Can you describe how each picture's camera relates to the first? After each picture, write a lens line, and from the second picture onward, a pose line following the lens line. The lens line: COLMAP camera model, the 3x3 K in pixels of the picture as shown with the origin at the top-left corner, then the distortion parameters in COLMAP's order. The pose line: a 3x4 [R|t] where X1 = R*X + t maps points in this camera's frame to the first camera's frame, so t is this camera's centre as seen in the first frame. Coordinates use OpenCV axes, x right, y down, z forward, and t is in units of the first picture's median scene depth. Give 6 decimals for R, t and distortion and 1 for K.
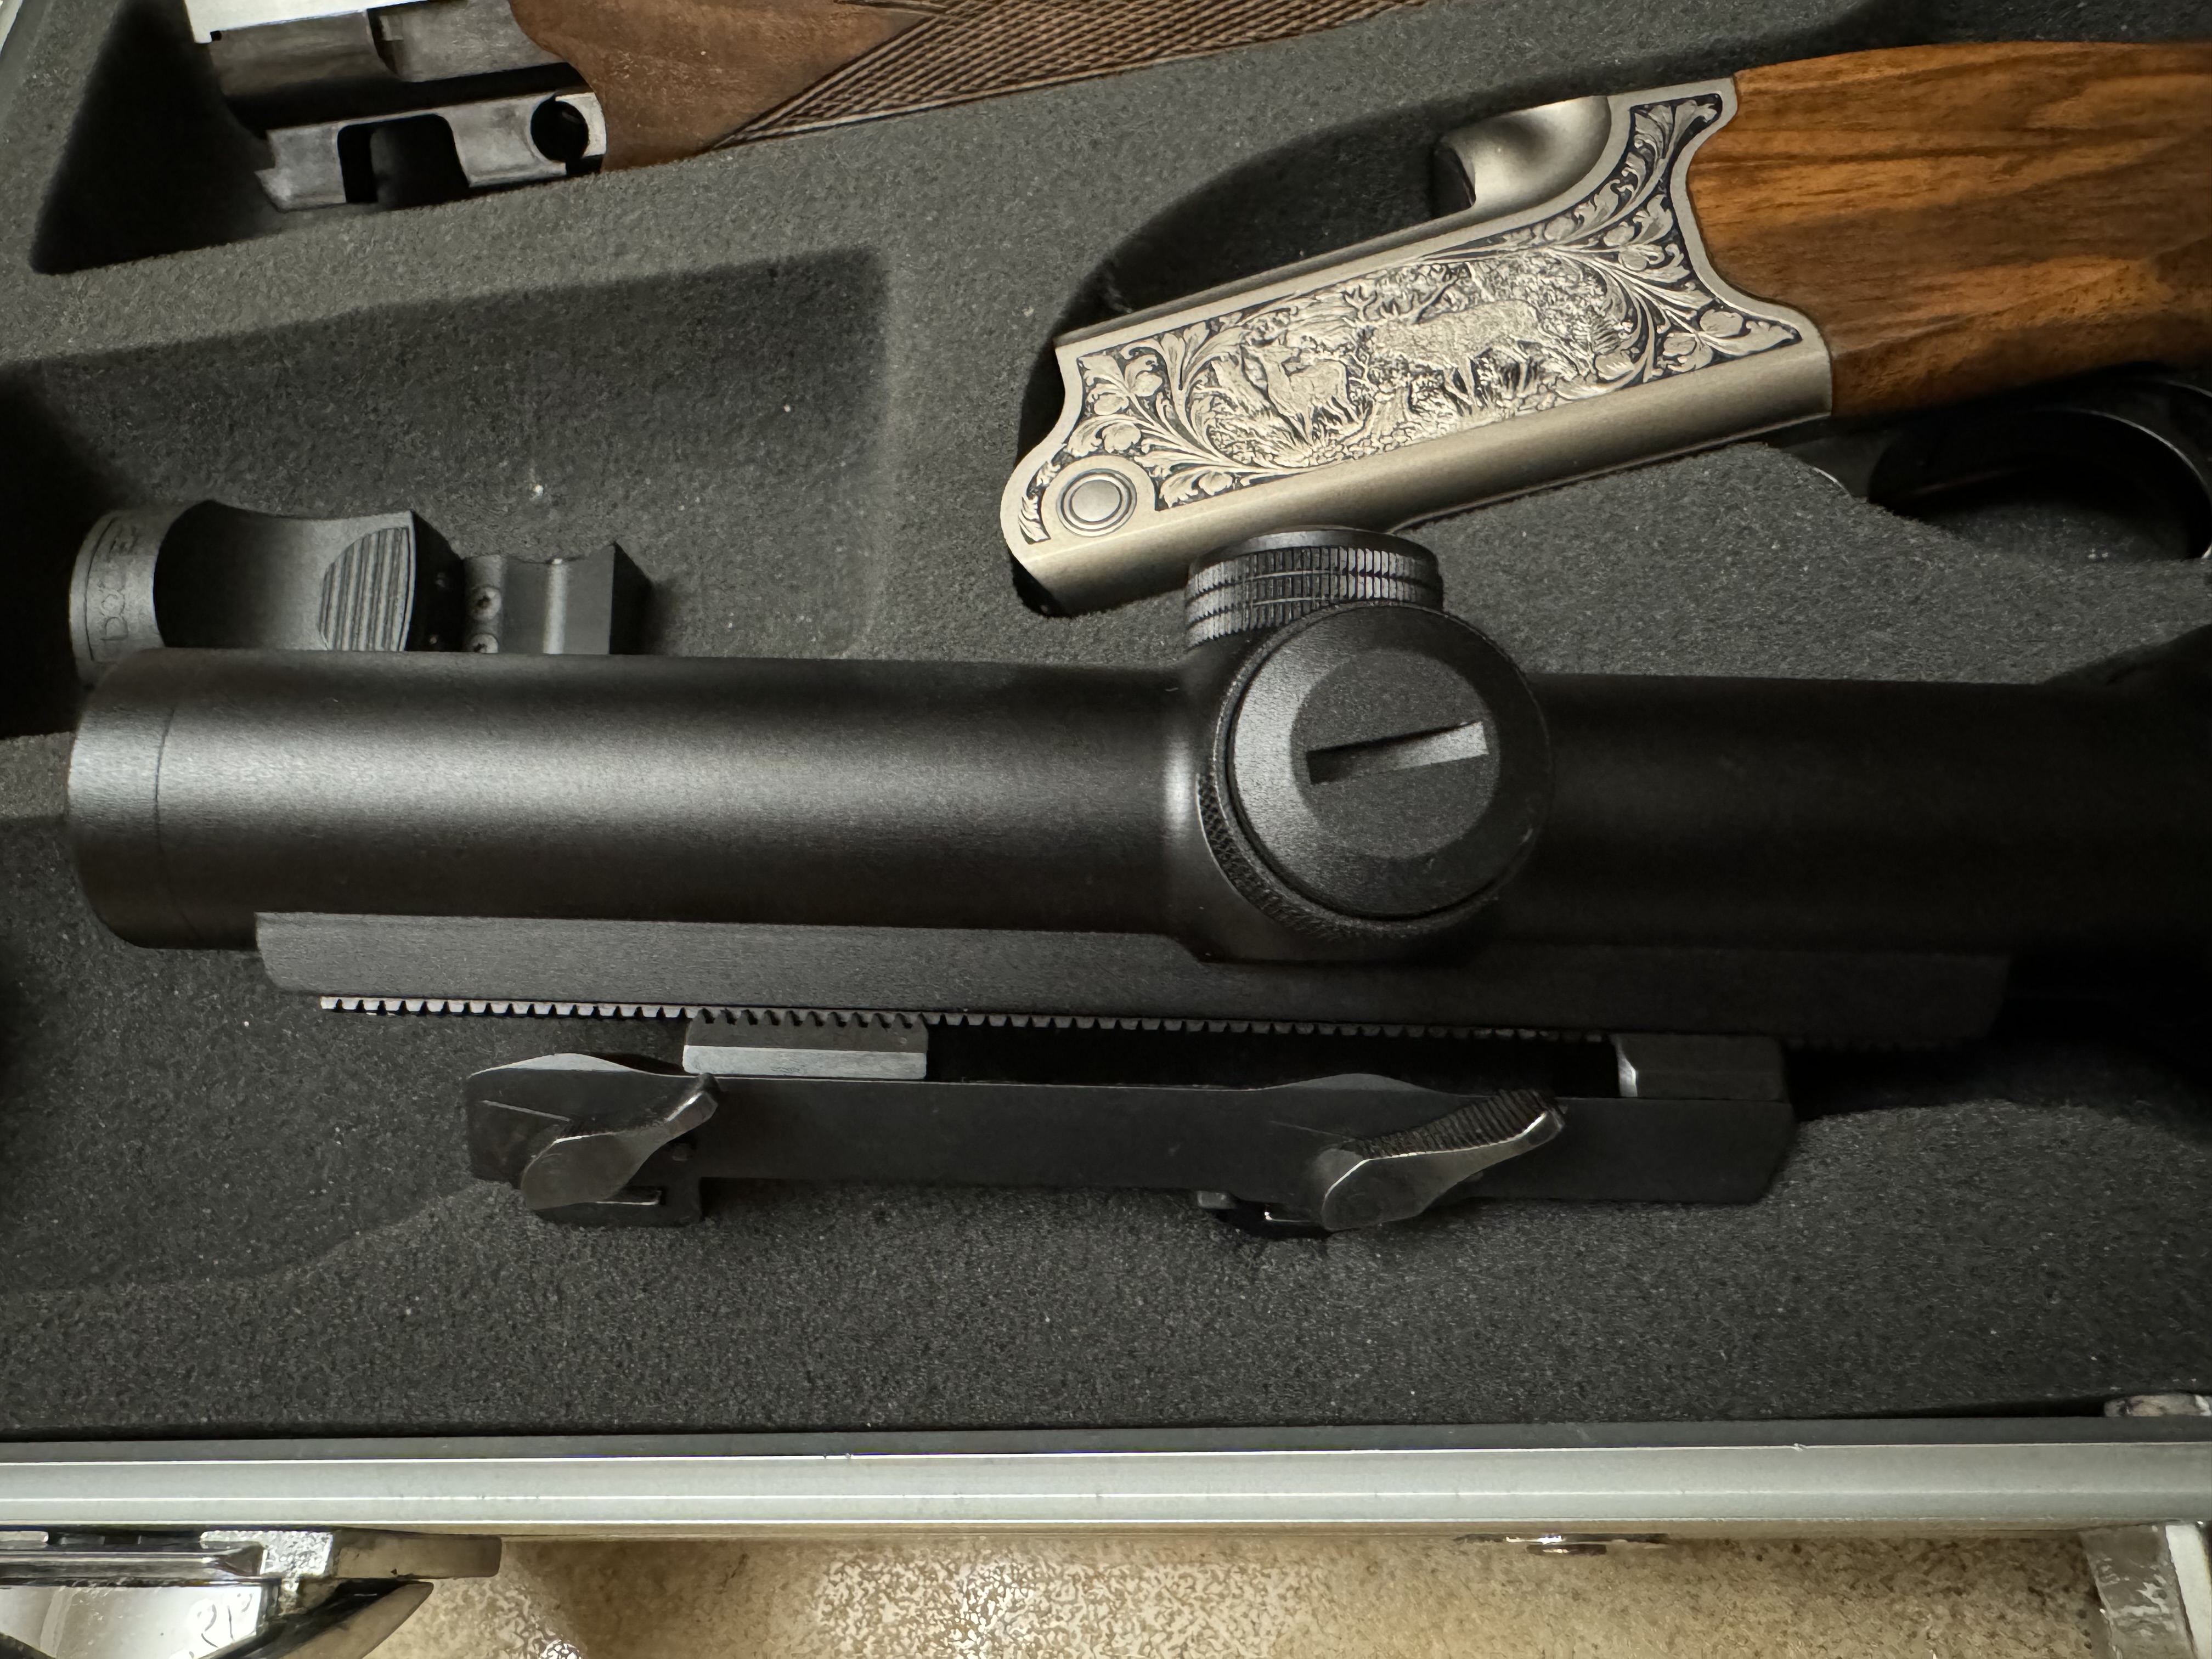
lens RADIAL K [[1570.9, 0, 996.7], [0, 1570.9, 824.3], [0, 0, 1]] dist [-0.004369, 0.002162]
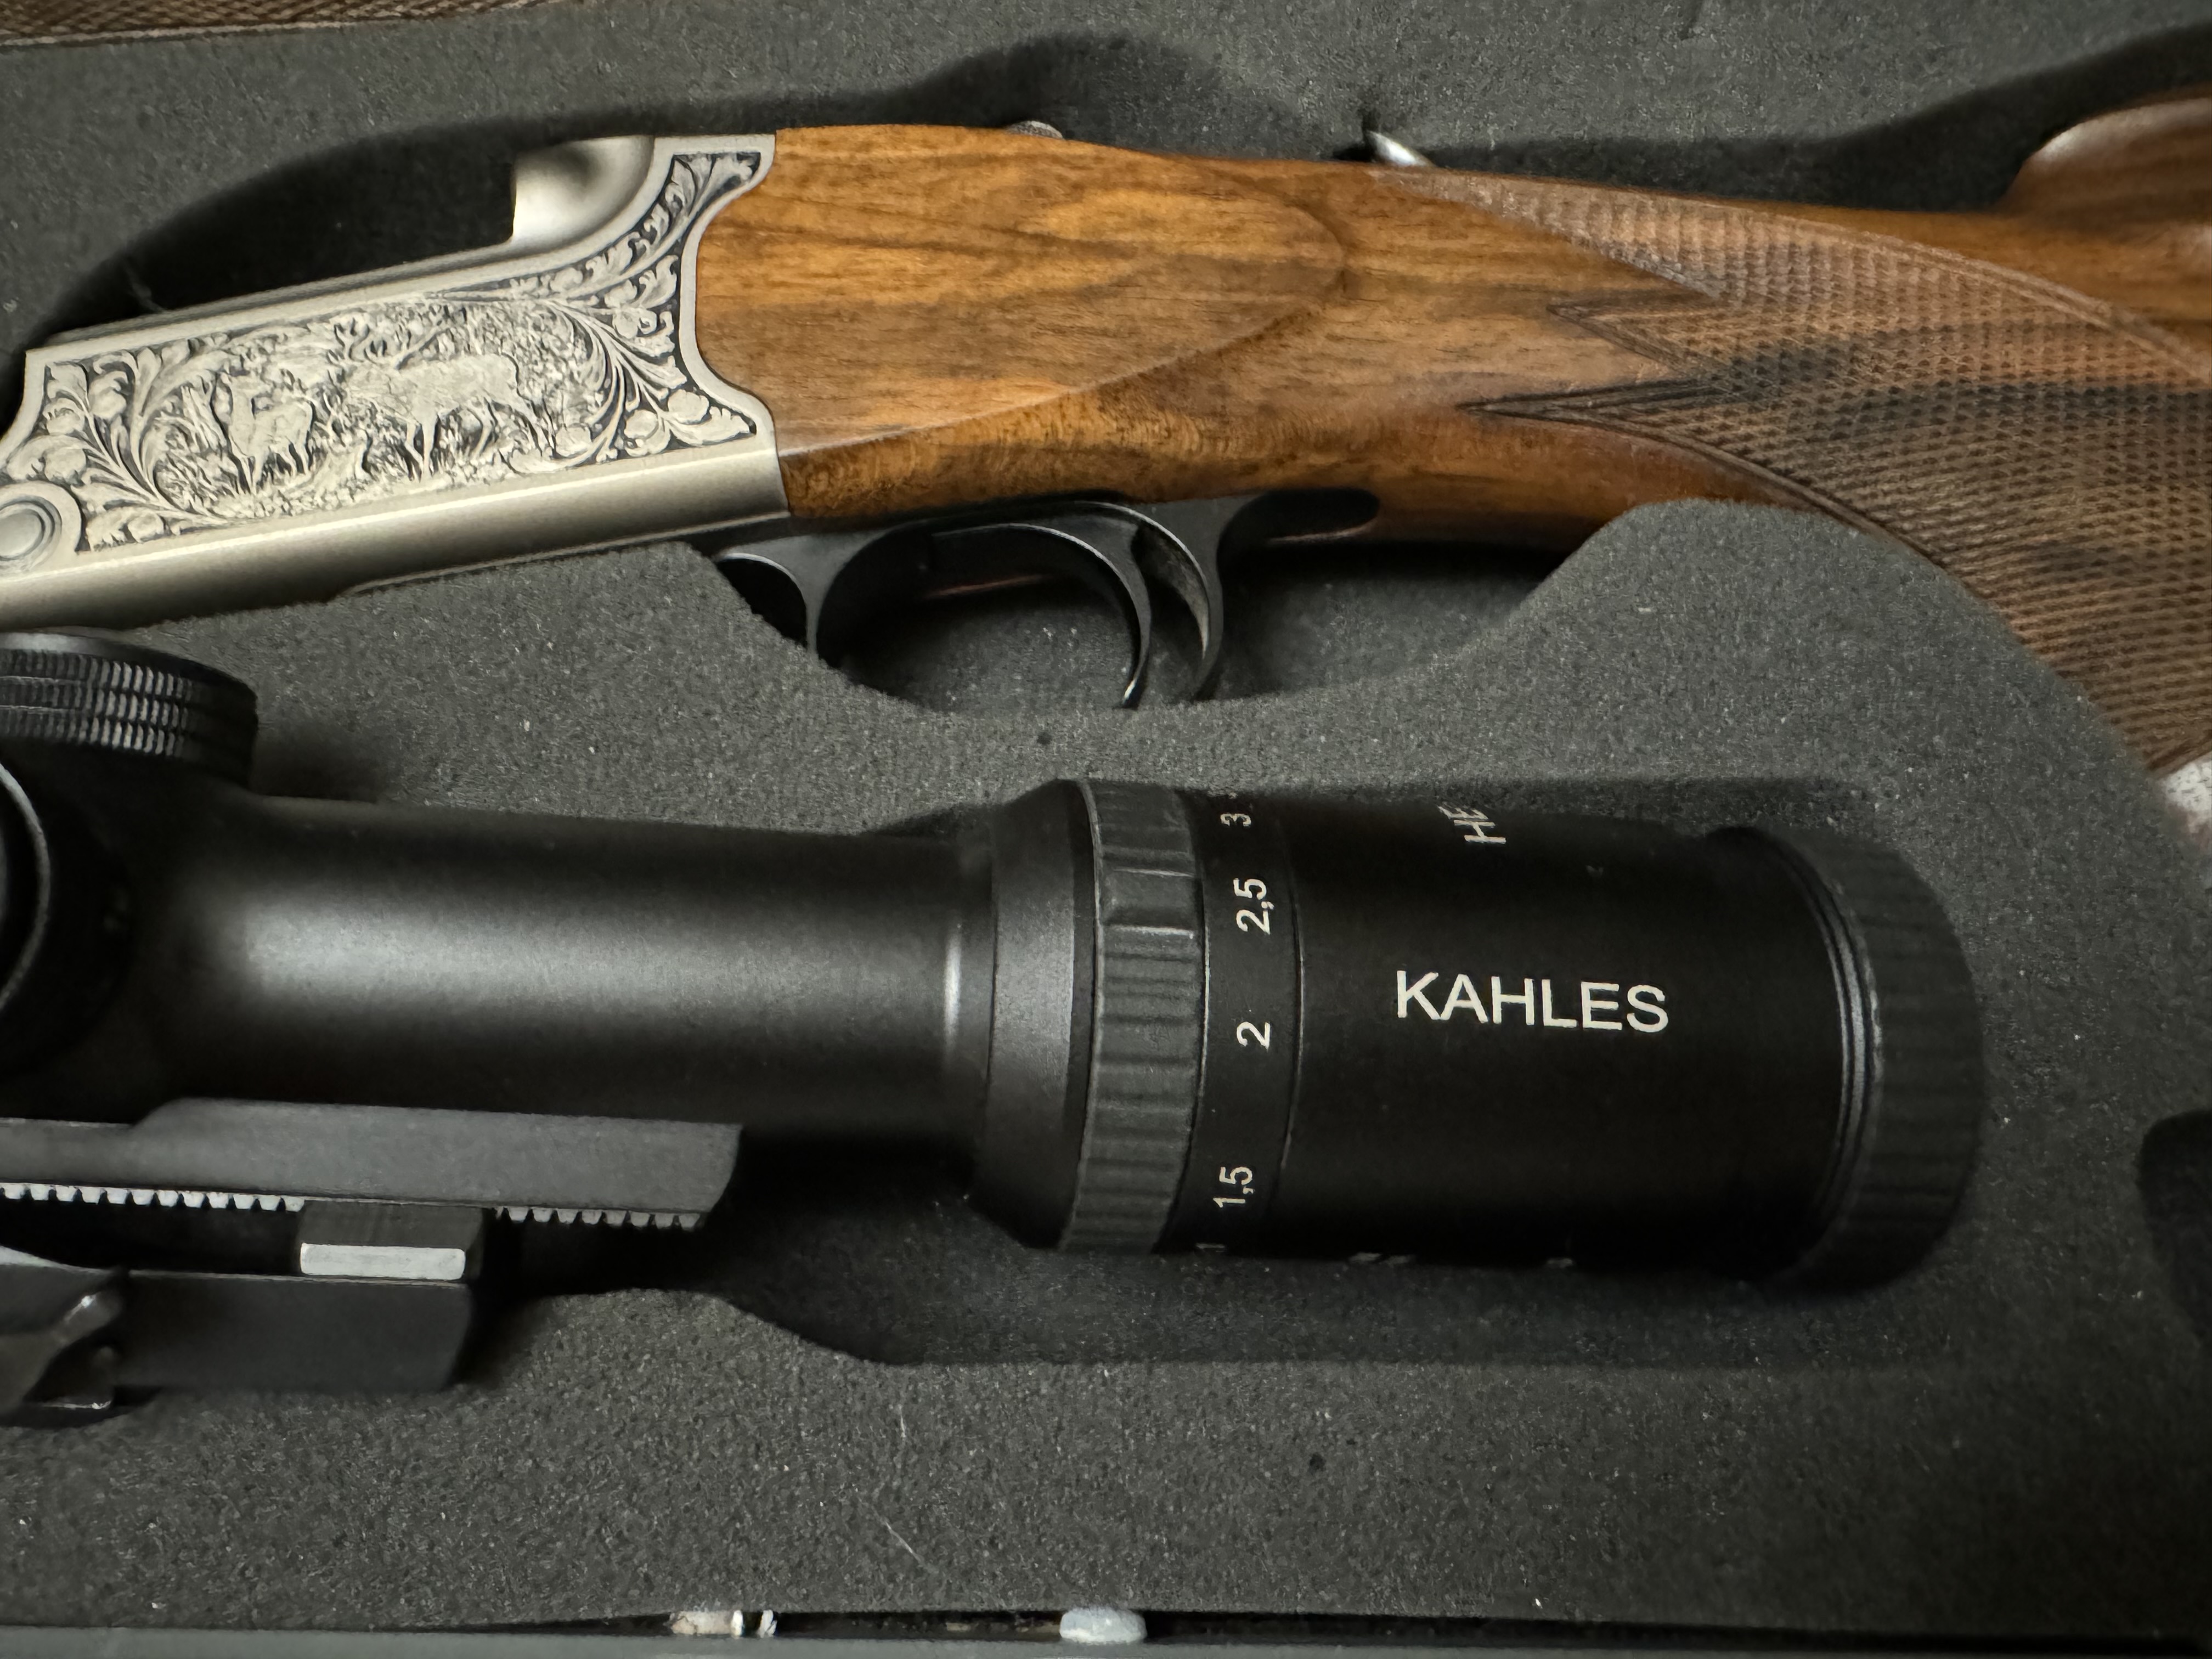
lens RADIAL K [[1570.9, 0, 996.7], [0, 1570.9, 824.3], [0, 0, 1]] dist [-0.004369, 0.002162]
pose [[0.989325, 0.060381, 0.132629, 0.505285], [-0.067807, 0.996332, 0.052201, -0.123549], [-0.128990, -0.060637, 0.989790, 0.025035]]
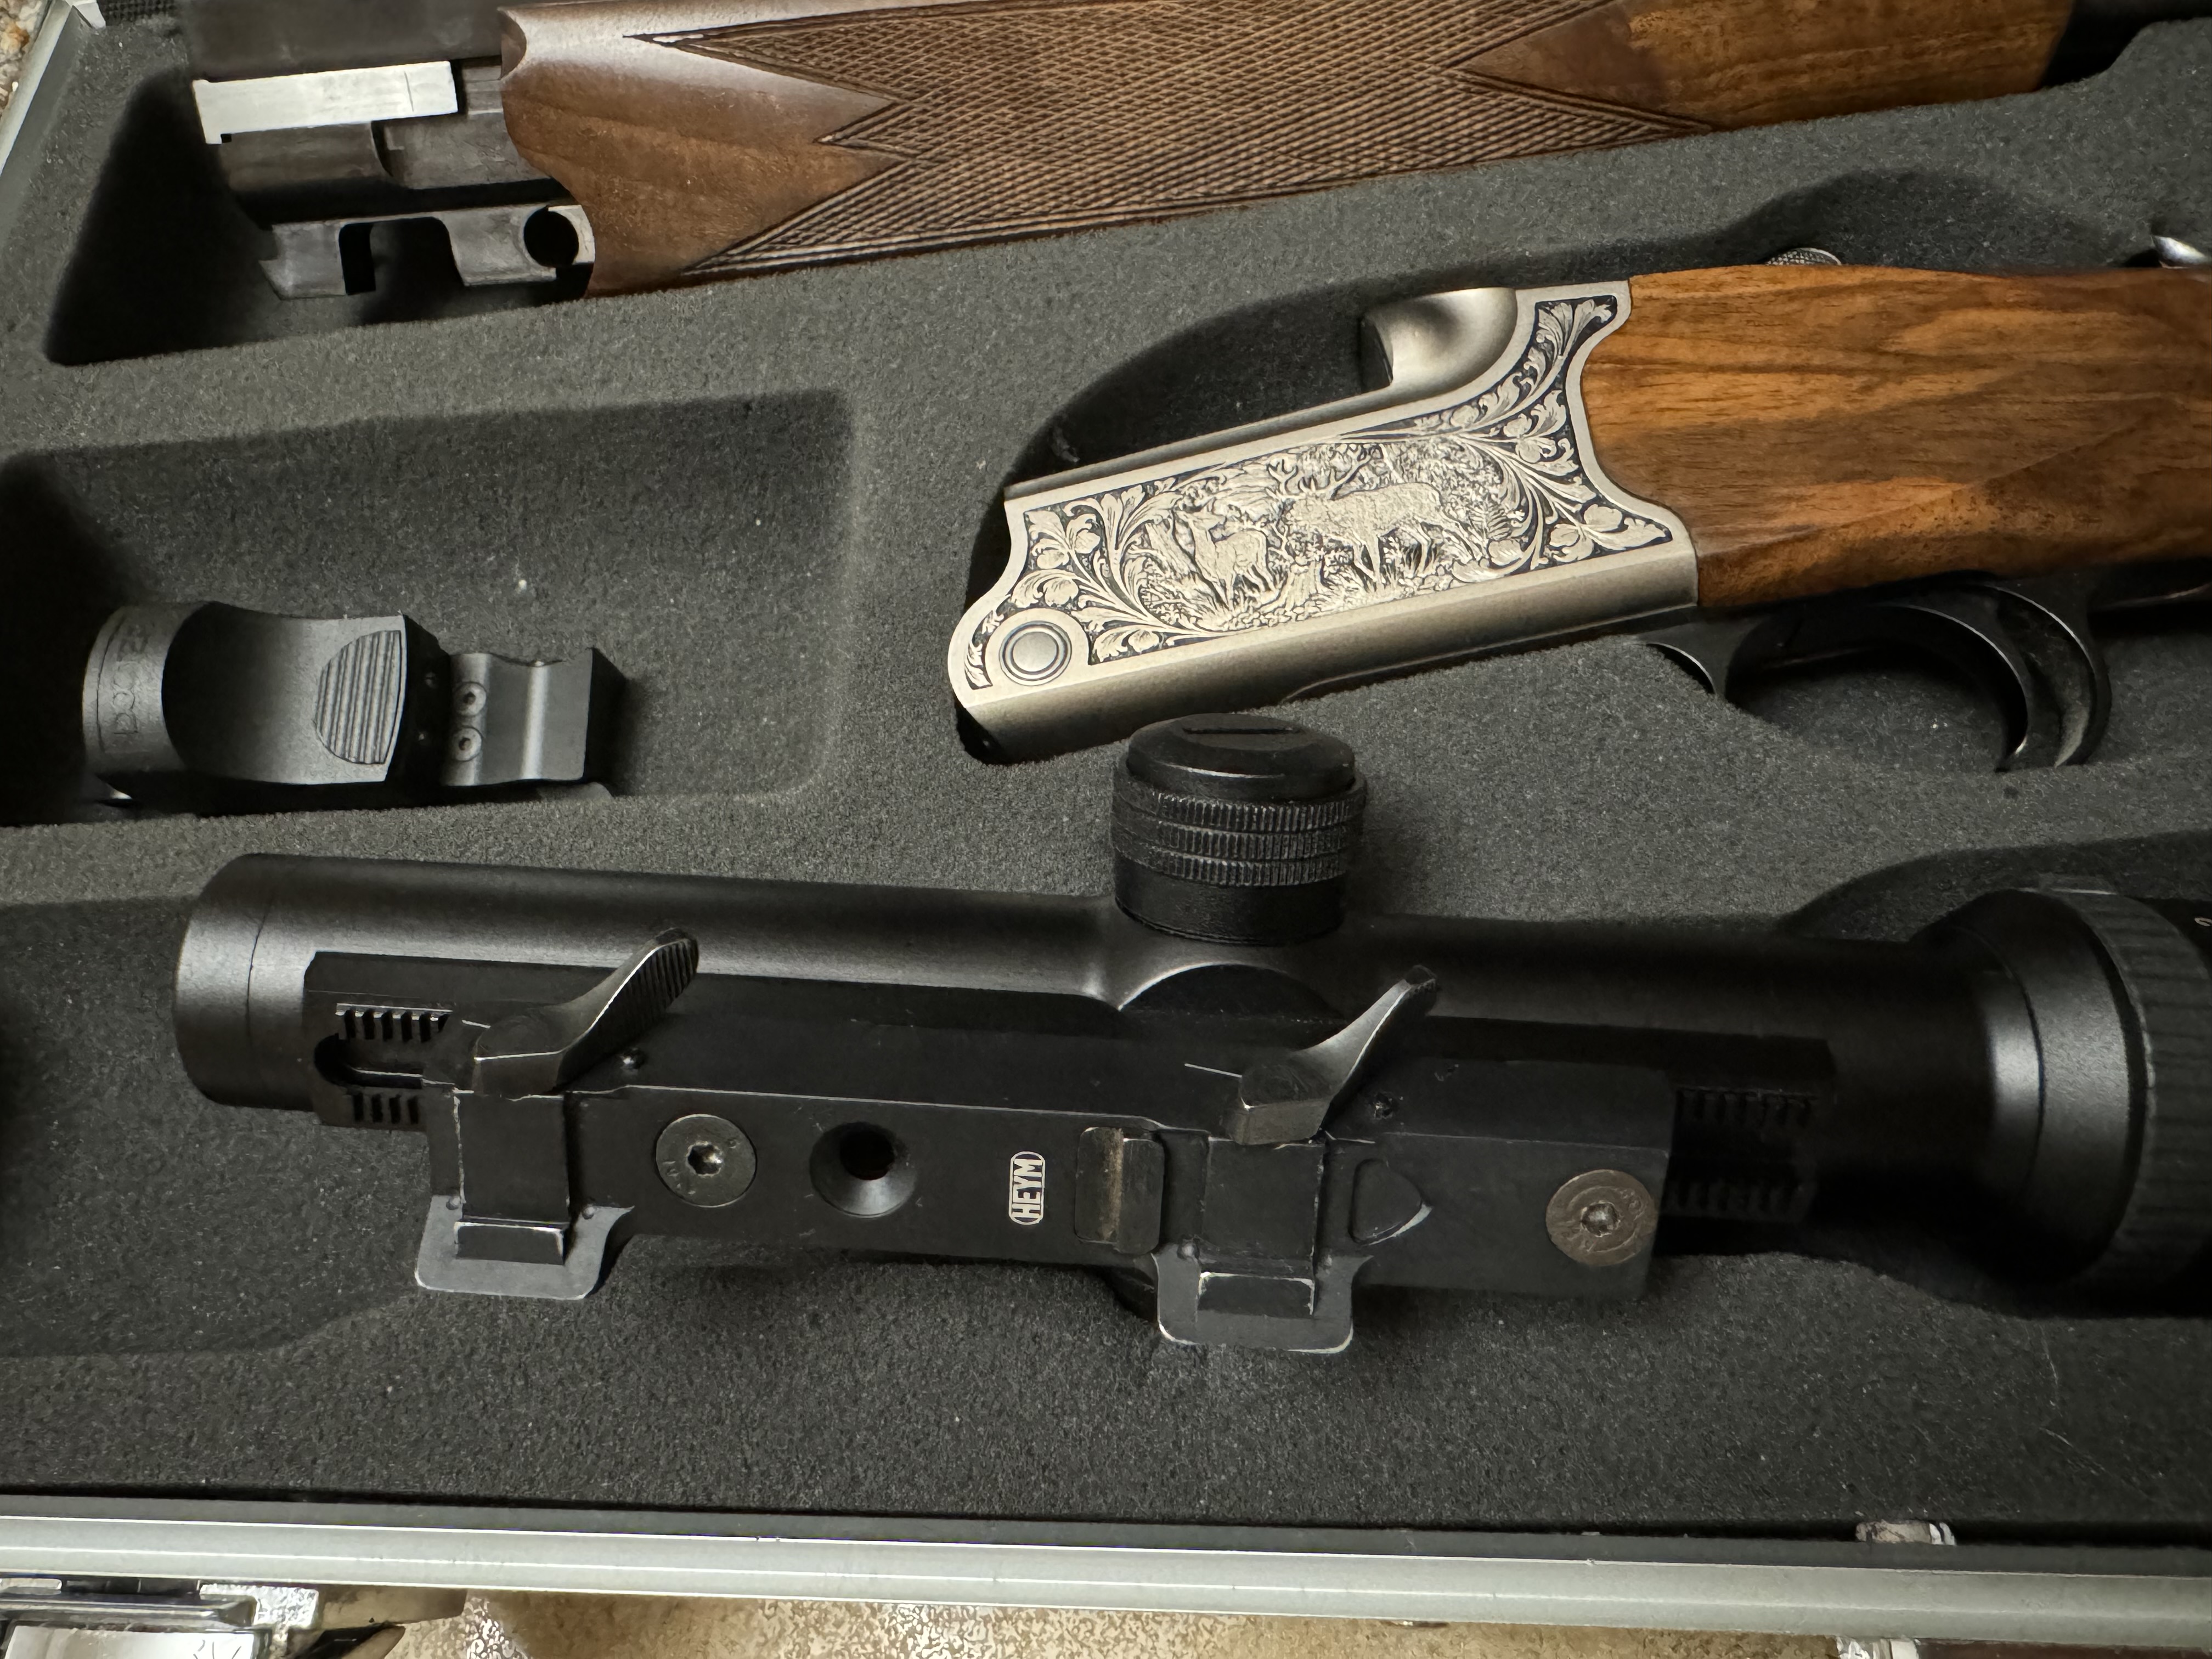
lens RADIAL K [[1570.9, 0, 996.7], [0, 1570.9, 824.3], [0, 0, 1]] dist [-0.004369, 0.002162]
pose [[0.999314, 0.031822, 0.018959, 0.019369], [-0.032182, 0.999301, 0.018996, -0.104480], [-0.018341, -0.019593, 0.999640, -0.097271]]
